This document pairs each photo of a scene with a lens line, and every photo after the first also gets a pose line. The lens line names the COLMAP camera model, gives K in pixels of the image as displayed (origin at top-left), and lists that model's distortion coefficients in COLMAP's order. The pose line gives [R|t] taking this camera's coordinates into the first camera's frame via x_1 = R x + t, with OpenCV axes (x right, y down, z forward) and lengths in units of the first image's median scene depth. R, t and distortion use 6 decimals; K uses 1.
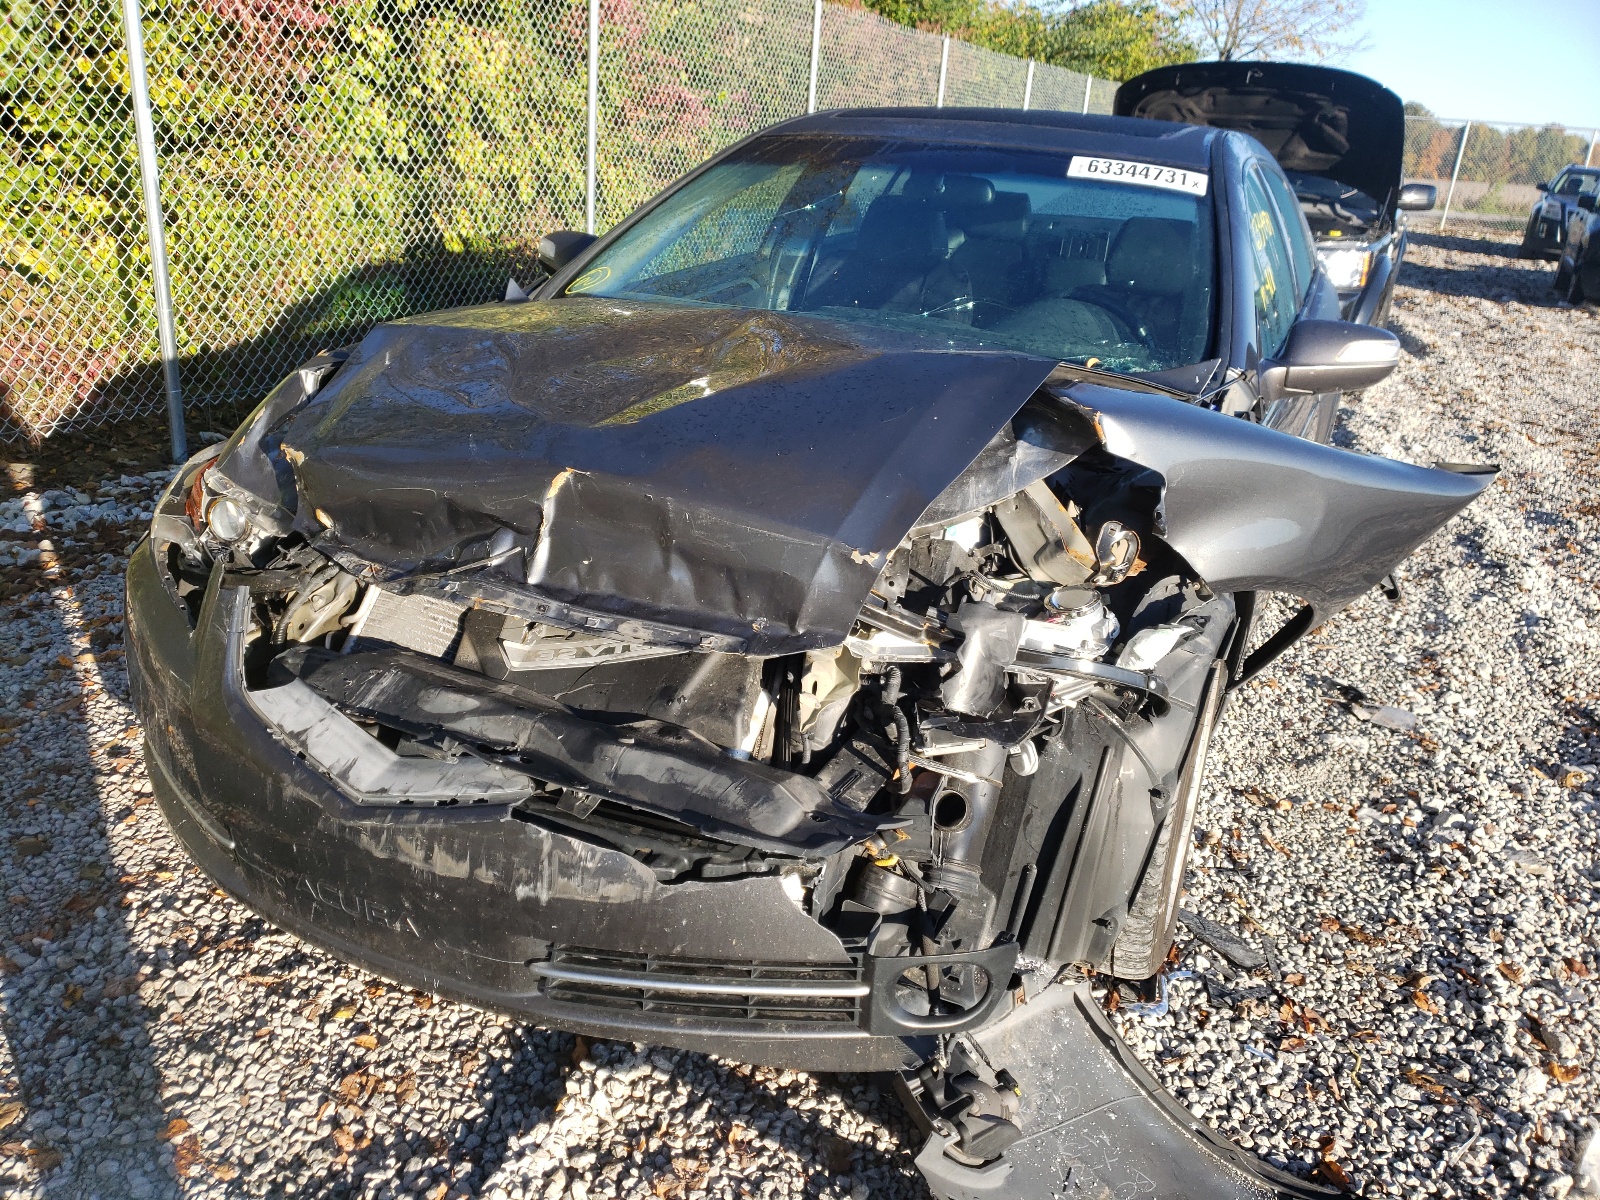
lens RADIAL K [[1229.3, 0, 800.5], [0, 1229.3, 572.0], [0, 0, 1]] dist [0.002108, 0.006871]
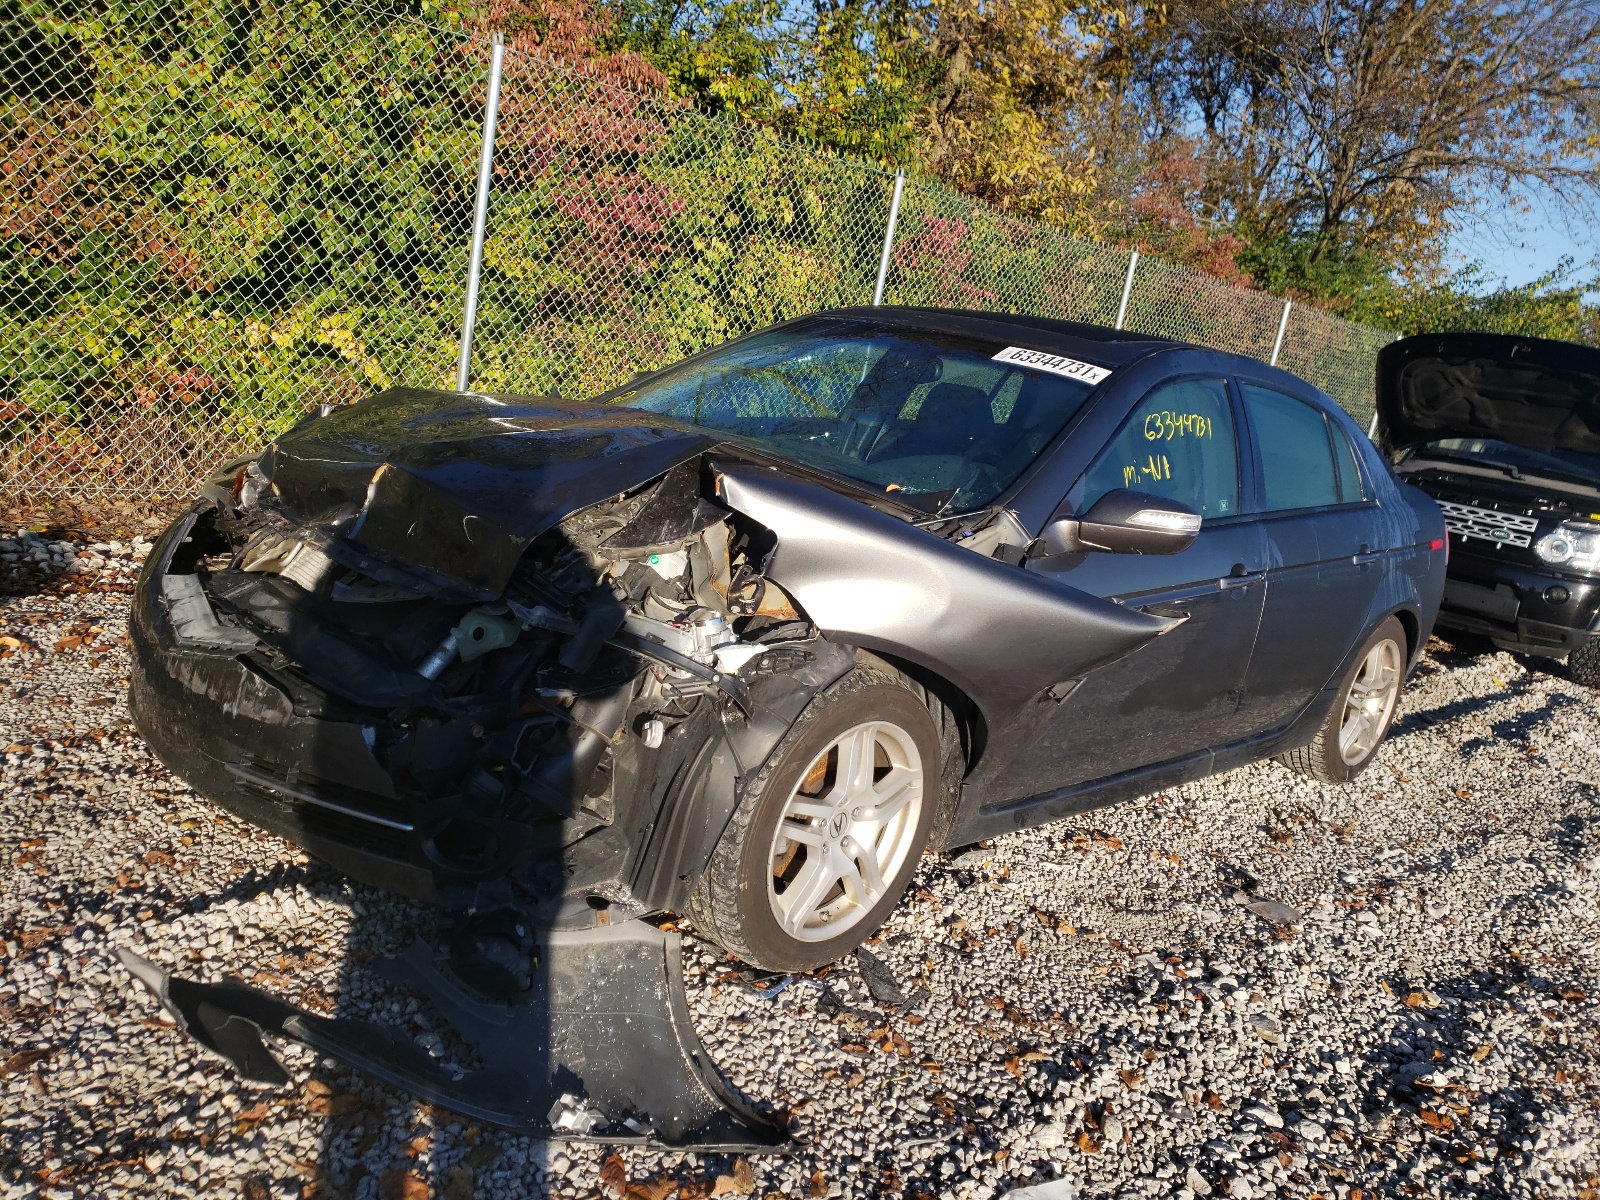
lens RADIAL K [[1201.8, 0, 800.0], [0, 1201.8, 600.0], [0, 0, 1]] dist [0.000870, -0.000318]
pose [[0.943310, 0.166230, -0.287286, 0.409679], [-0.208314, 0.970356, -0.122533, 0.083606], [0.258401, 0.175432, 0.949975, -0.109569]]
